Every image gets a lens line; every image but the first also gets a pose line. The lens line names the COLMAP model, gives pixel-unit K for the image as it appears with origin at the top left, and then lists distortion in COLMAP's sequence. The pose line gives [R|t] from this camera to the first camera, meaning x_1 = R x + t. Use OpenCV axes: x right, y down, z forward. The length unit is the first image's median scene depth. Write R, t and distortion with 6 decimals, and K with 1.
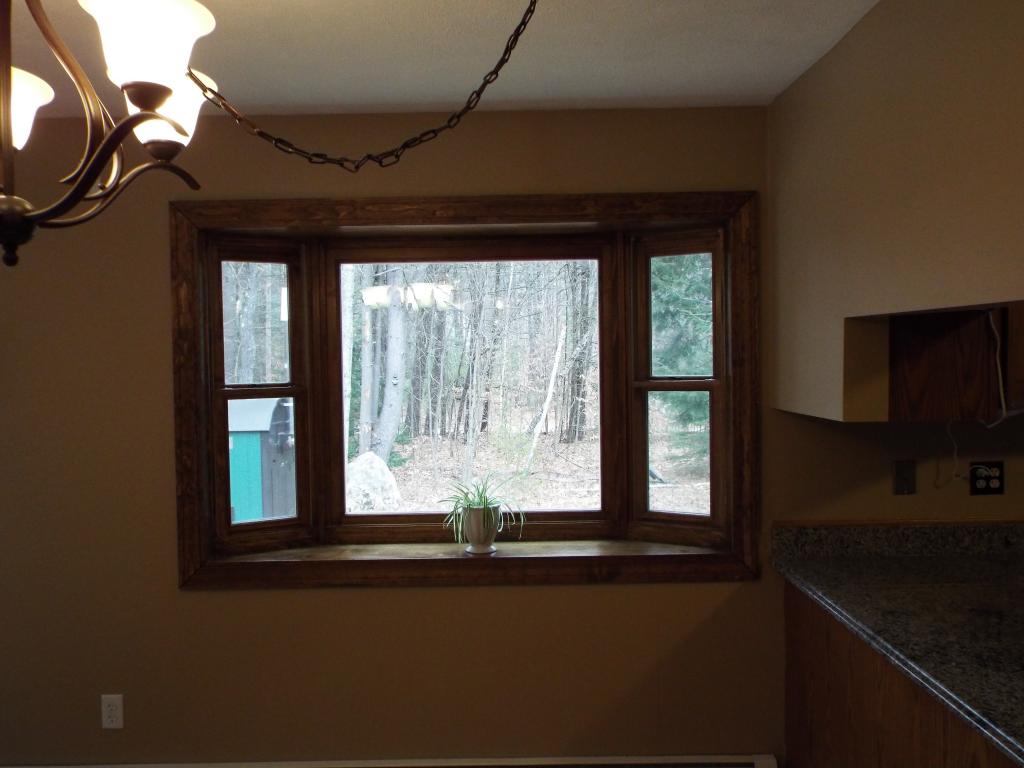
lens RADIAL K [[845.7, 0, 512.0], [0, 845.7, 384.0], [0, 0, 1]] dist [-0.003659, -0.003322]
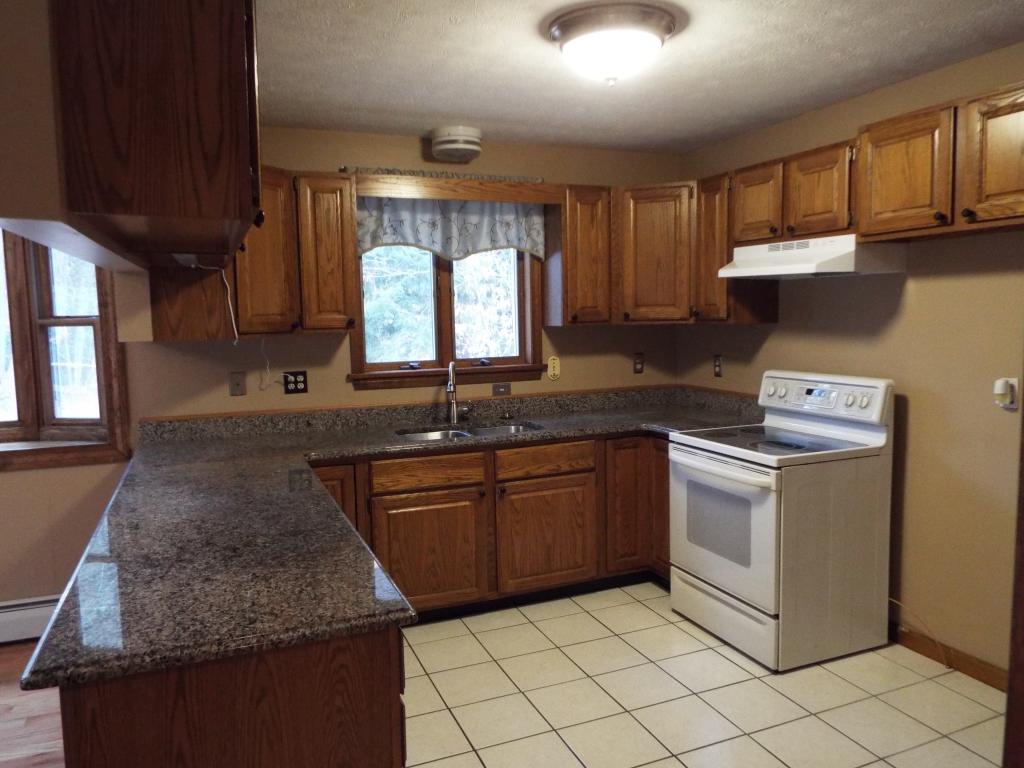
lens RADIAL K [[733.9, 0, 512.0], [0, 733.9, 384.0], [0, 0, 1]] dist [-0.004313, -0.004272]
pose [[0.920074, -0.034063, 0.390261, 0.406395], [0.009466, 0.997855, 0.064778, 0.032883], [-0.391630, -0.055906, 0.918423, -0.355582]]
